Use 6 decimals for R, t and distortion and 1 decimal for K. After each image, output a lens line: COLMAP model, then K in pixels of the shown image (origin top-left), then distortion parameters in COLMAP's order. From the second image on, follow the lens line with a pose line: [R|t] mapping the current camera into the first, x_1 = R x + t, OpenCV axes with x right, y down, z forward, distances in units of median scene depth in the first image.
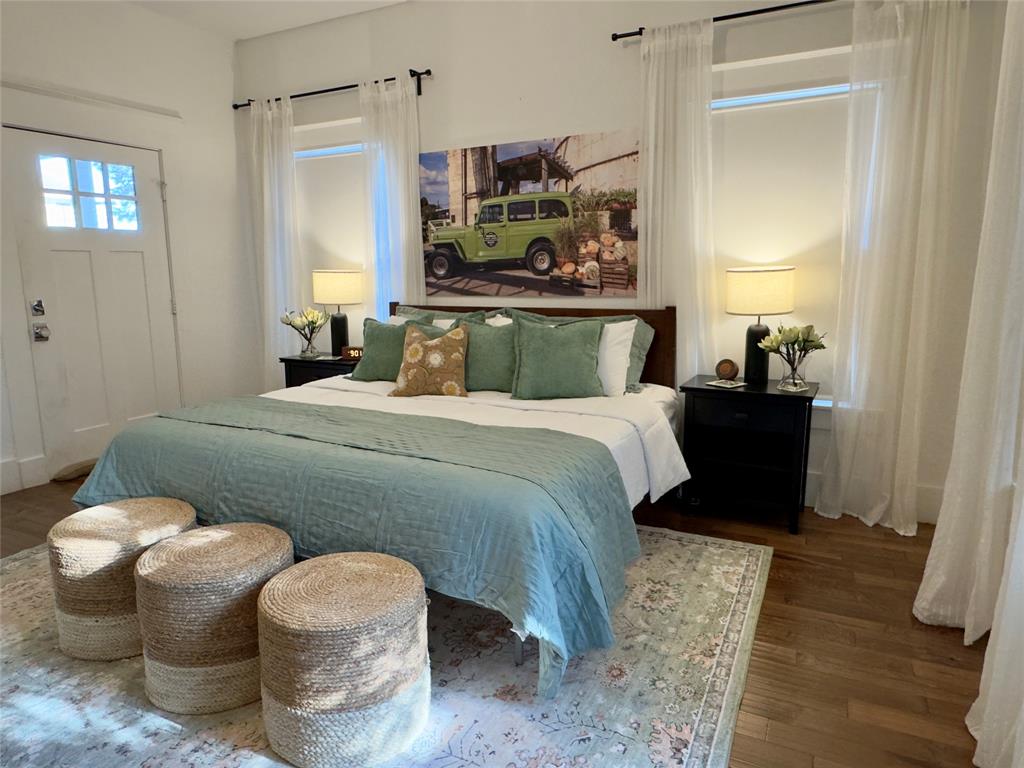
lens RADIAL K [[653.6, 0, 513.0], [0, 653.6, 383.5], [0, 0, 1]] dist [0.007137, 0.005291]
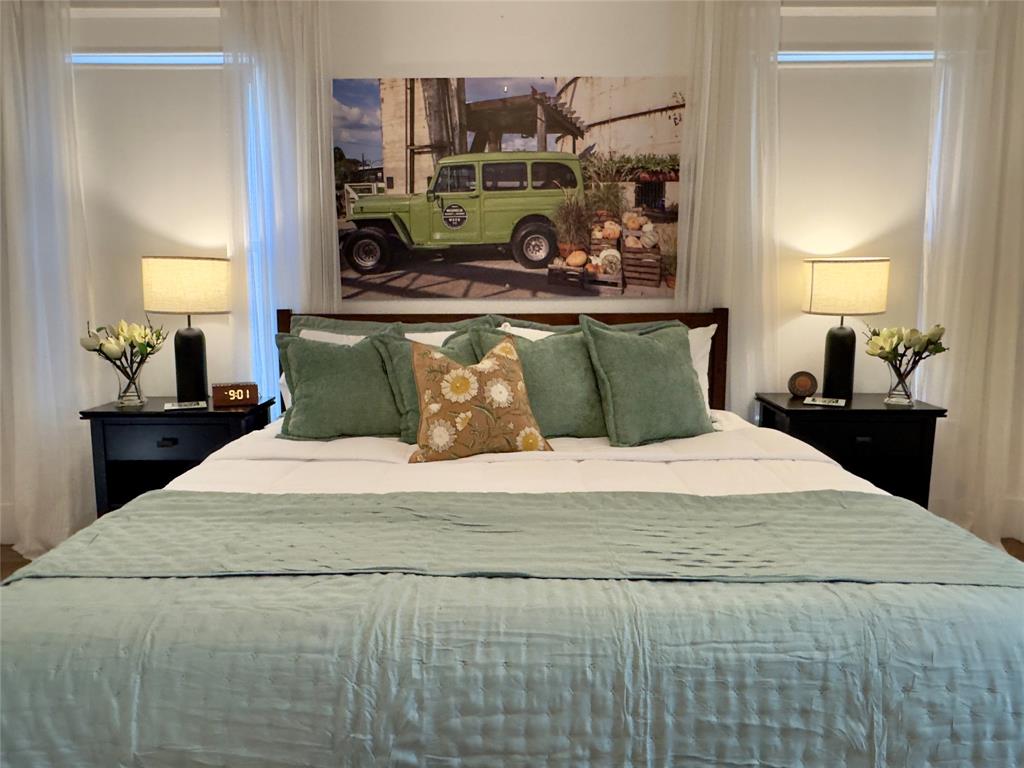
lens RADIAL K [[695.8, 0, 510.9], [0, 695.8, 384.0], [0, 0, 1]] dist [-0.002789, -0.002518]
pose [[0.887487, -0.055812, 0.457440, -0.342861], [0.073159, 0.997114, -0.020280, -0.027079], [-0.454988, 0.051464, 0.889009, 0.355221]]
